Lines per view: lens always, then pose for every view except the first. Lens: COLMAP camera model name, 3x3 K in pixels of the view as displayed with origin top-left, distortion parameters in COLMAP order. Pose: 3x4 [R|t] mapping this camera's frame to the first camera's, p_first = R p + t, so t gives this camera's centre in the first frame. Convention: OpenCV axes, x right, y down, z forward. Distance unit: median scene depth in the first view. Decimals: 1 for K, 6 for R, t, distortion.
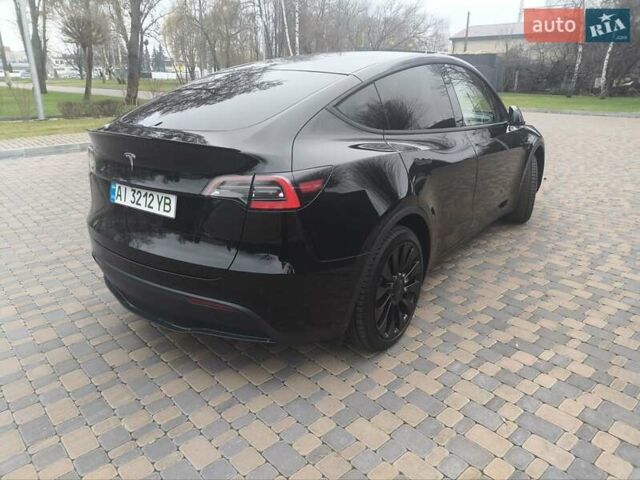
lens RADIAL K [[431.9, 0, 338.5], [0, 431.9, 223.0], [0, 0, 1]] dist [0.039806, -0.025995]
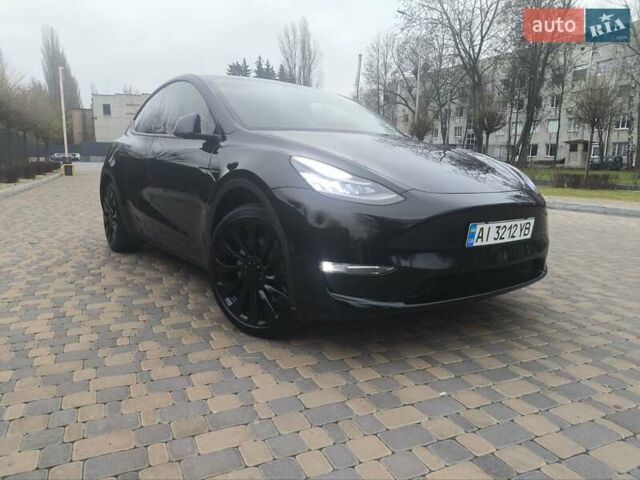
lens RADIAL K [[464.8, 0, 324.0], [0, 464.8, 239.1], [0, 0, 1]] dist [0.080147, -0.100790]
pose [[-0.290101, 0.147862, -0.945504, 1.239370], [-0.305772, 0.921882, 0.237986, -0.355650], [0.906832, 0.358149, -0.222227, 1.605622]]
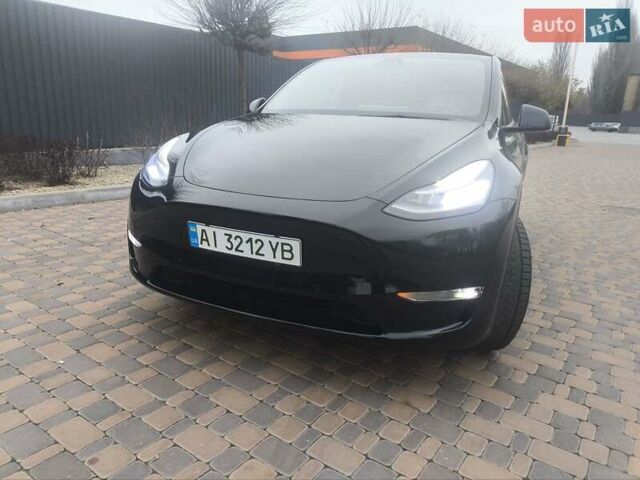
lens RADIAL K [[464.8, 0, 318.8], [0, 464.8, 230.3], [0, 0, 1]] dist [0.080147, -0.100790]
pose [[-0.974252, 0.009326, -0.225270, 0.565510], [-0.110541, 0.851058, 0.513304, -0.584823], [0.196505, 0.524989, -0.828114, 2.142741]]
